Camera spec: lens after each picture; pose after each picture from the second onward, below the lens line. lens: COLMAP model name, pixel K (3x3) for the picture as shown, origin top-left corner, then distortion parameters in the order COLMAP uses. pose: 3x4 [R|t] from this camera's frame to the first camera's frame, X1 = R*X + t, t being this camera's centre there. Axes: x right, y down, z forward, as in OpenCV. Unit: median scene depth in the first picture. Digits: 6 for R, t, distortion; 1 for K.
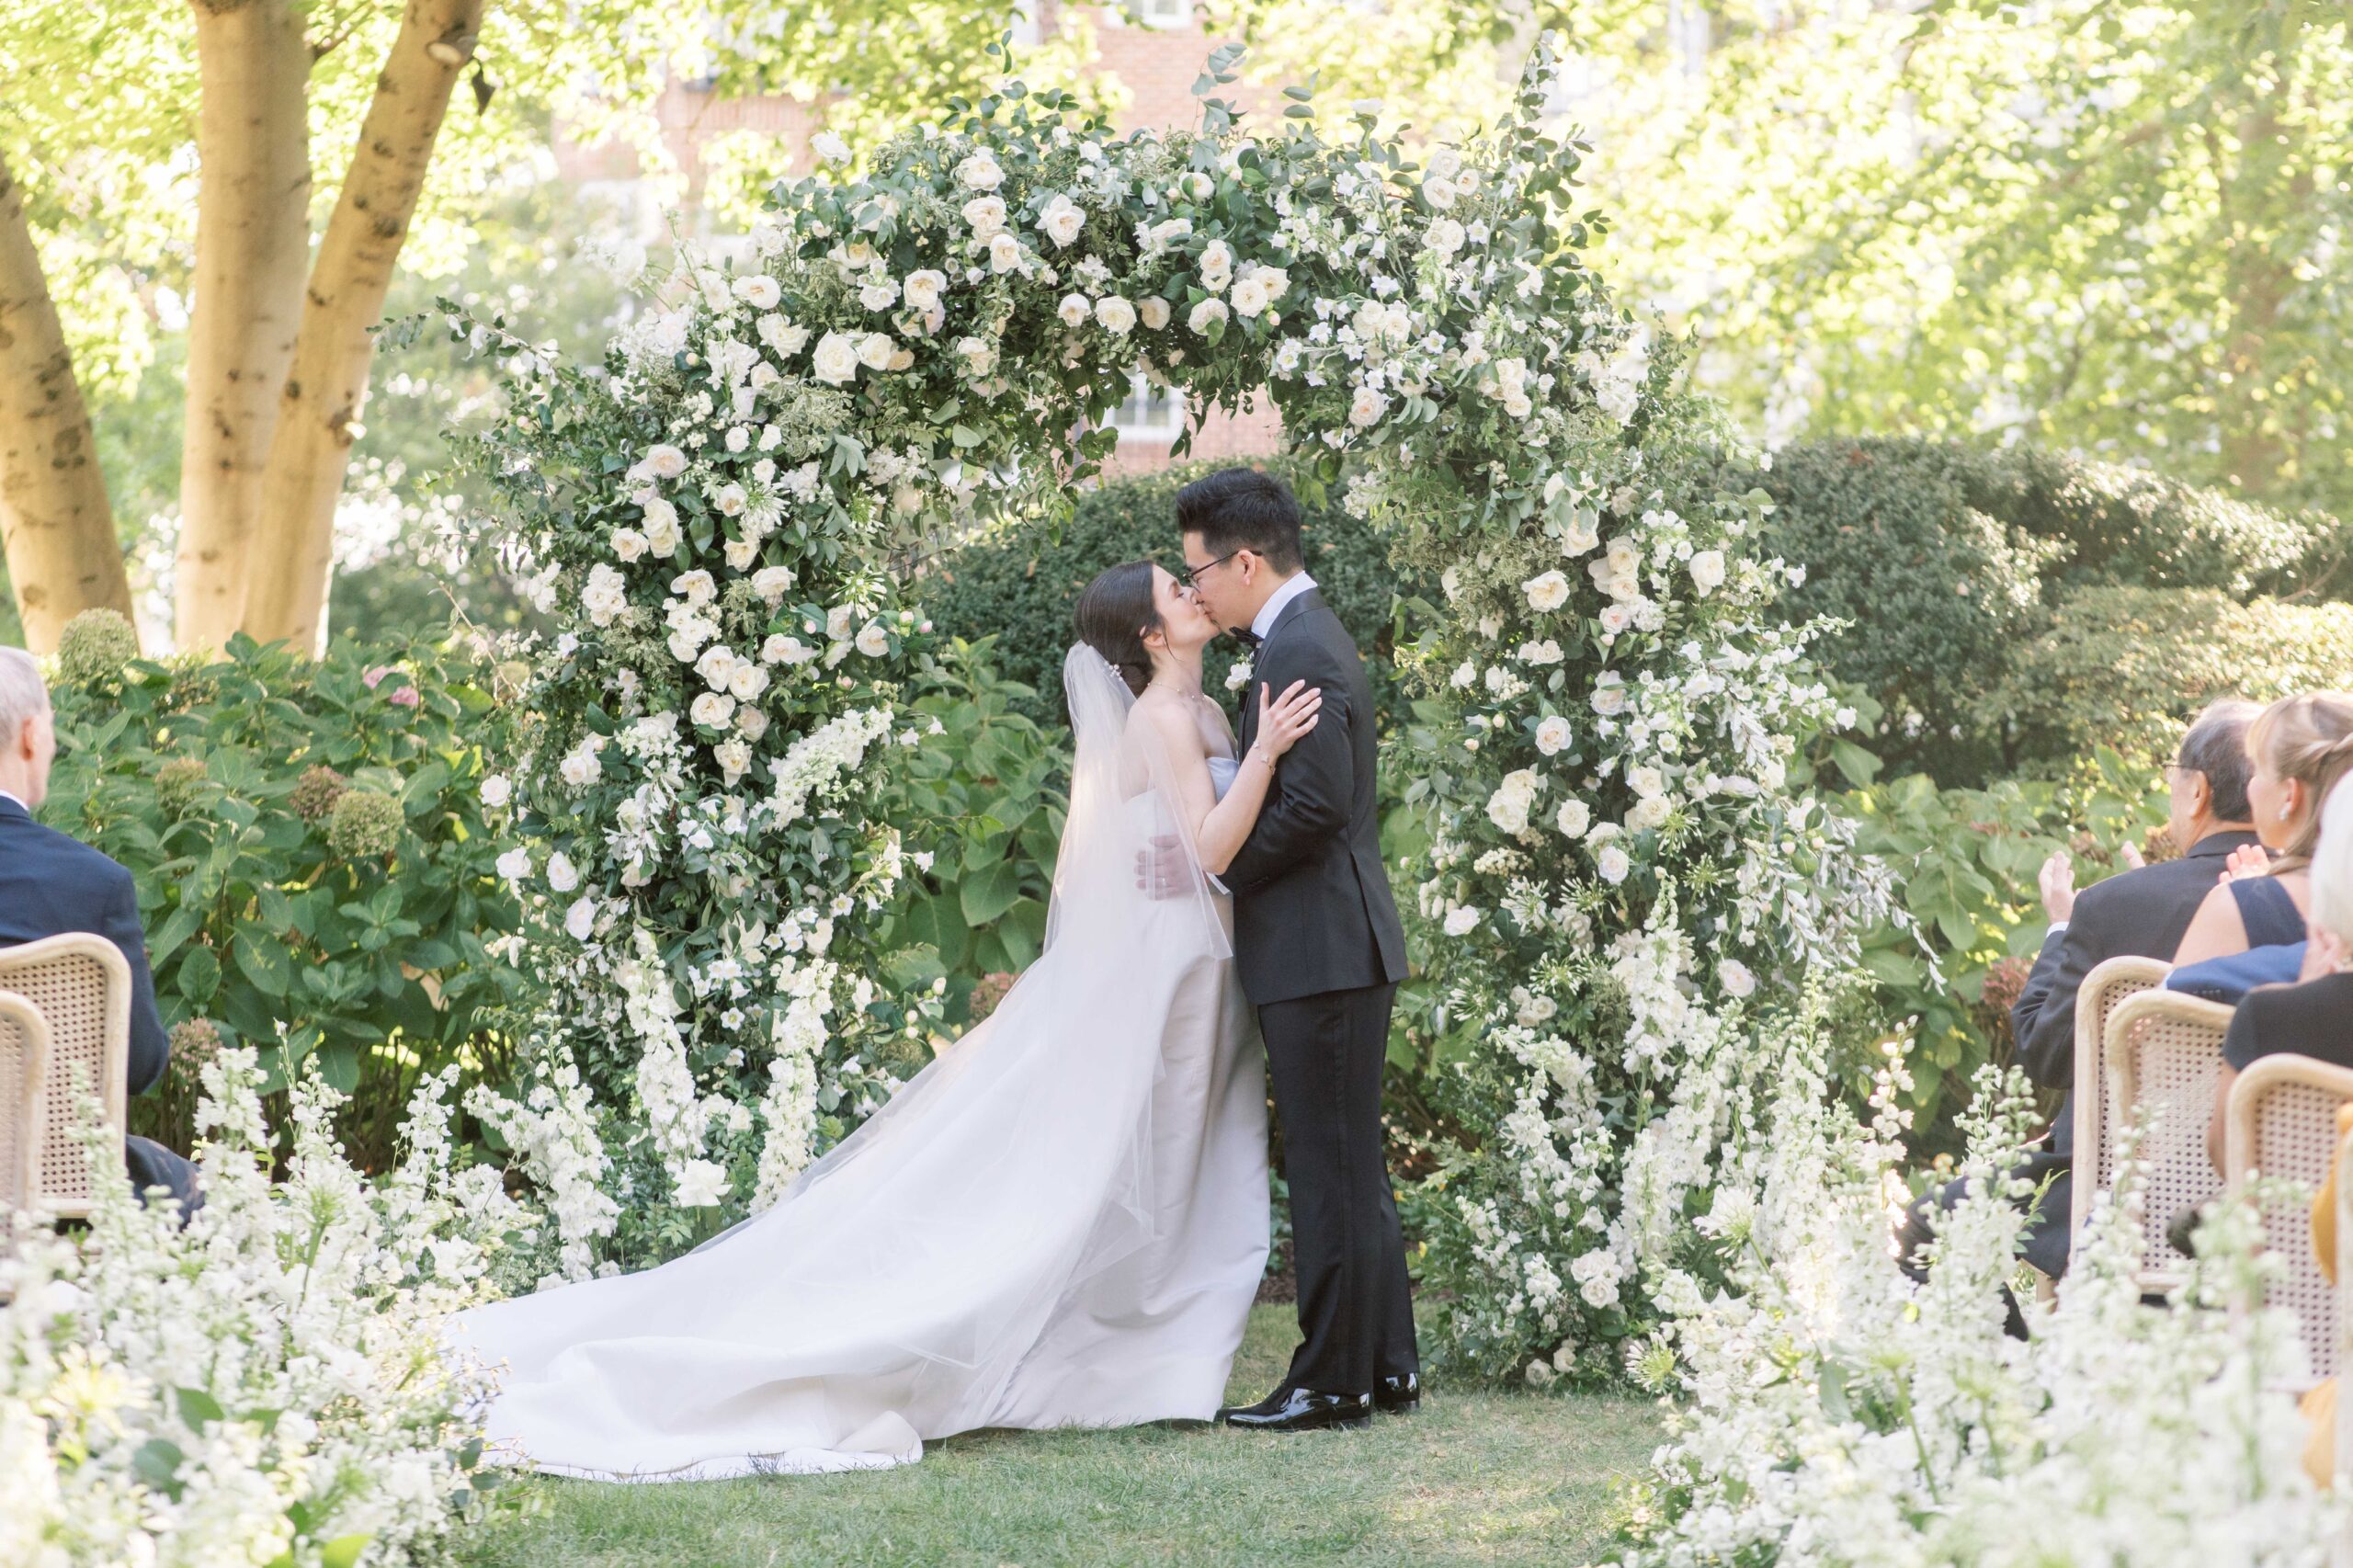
lens RADIAL K [[6176.4, 0, 1232.0], [0, 6176.4, 951.1], [0, 0, 1]] dist [0.076314, 0.000000]
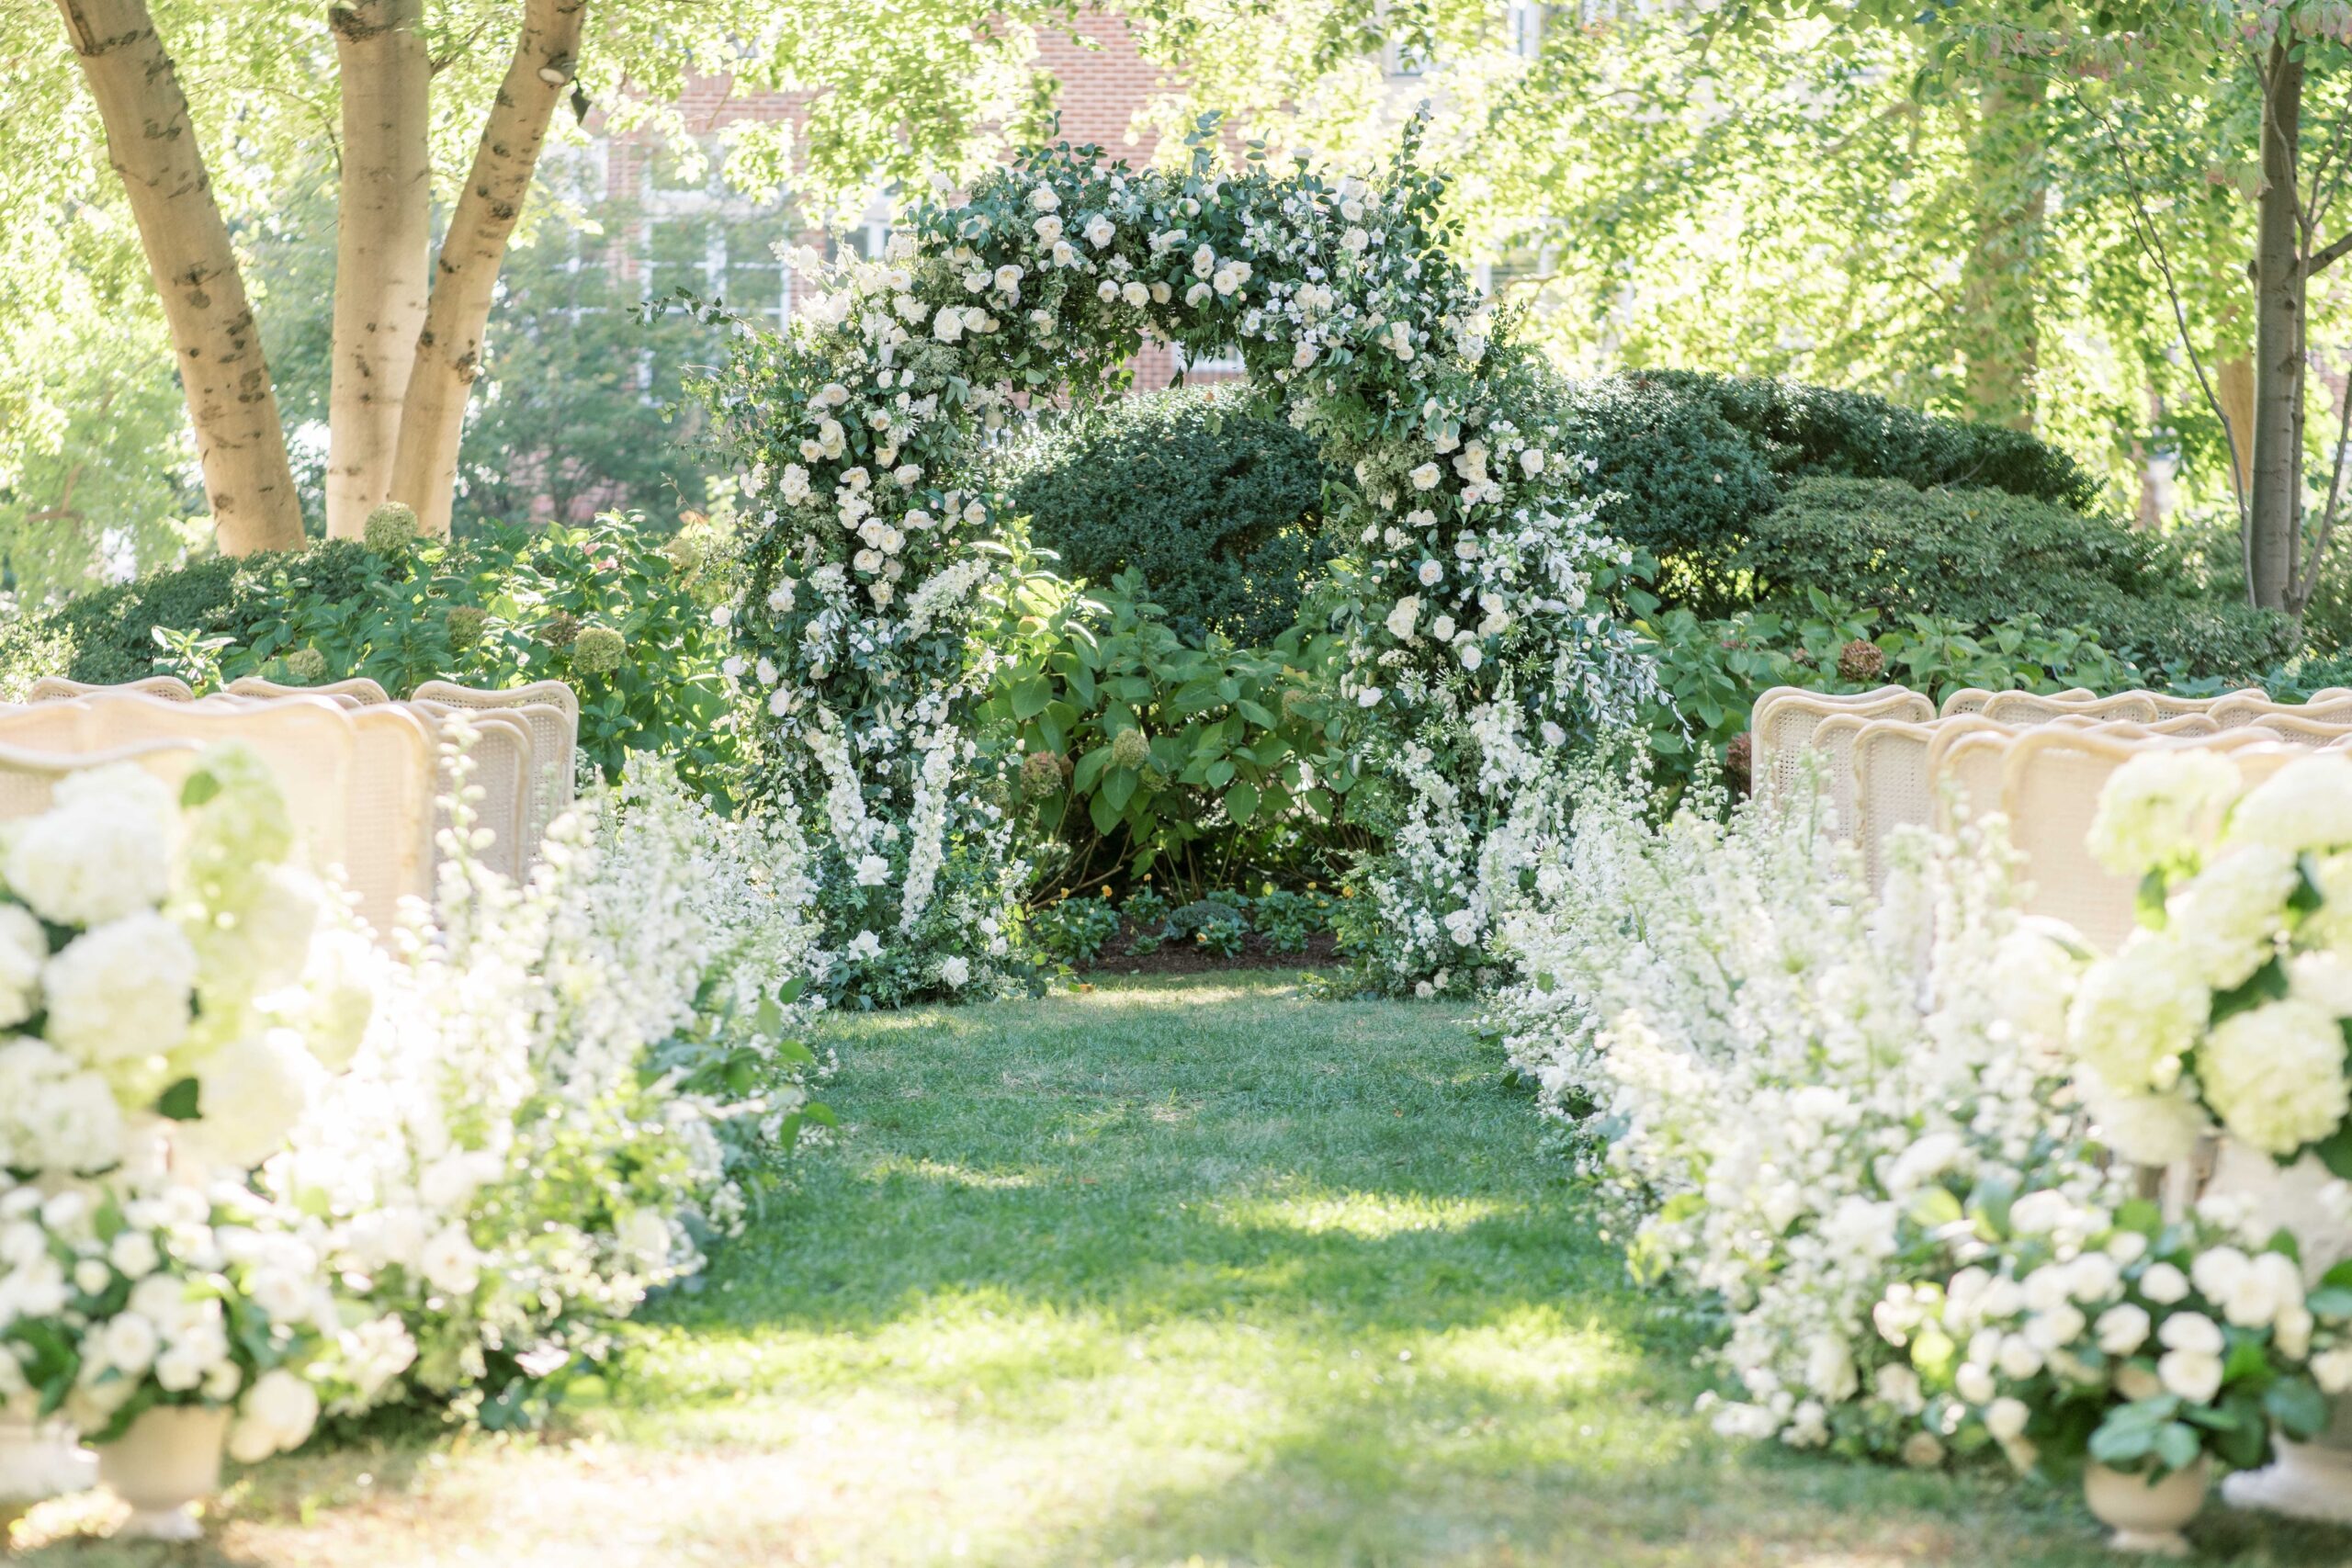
lens RADIAL K [[7418.4, 0, 1102.7], [0, 7418.4, 1009.6], [0, 0, 1]] dist [0.281693, 0.000000]
pose [[0.999868, -0.008541, 0.013813, -0.053146], [0.008481, 0.999954, 0.004430, 0.062248], [-0.013851, -0.004312, 0.999895, -0.801113]]
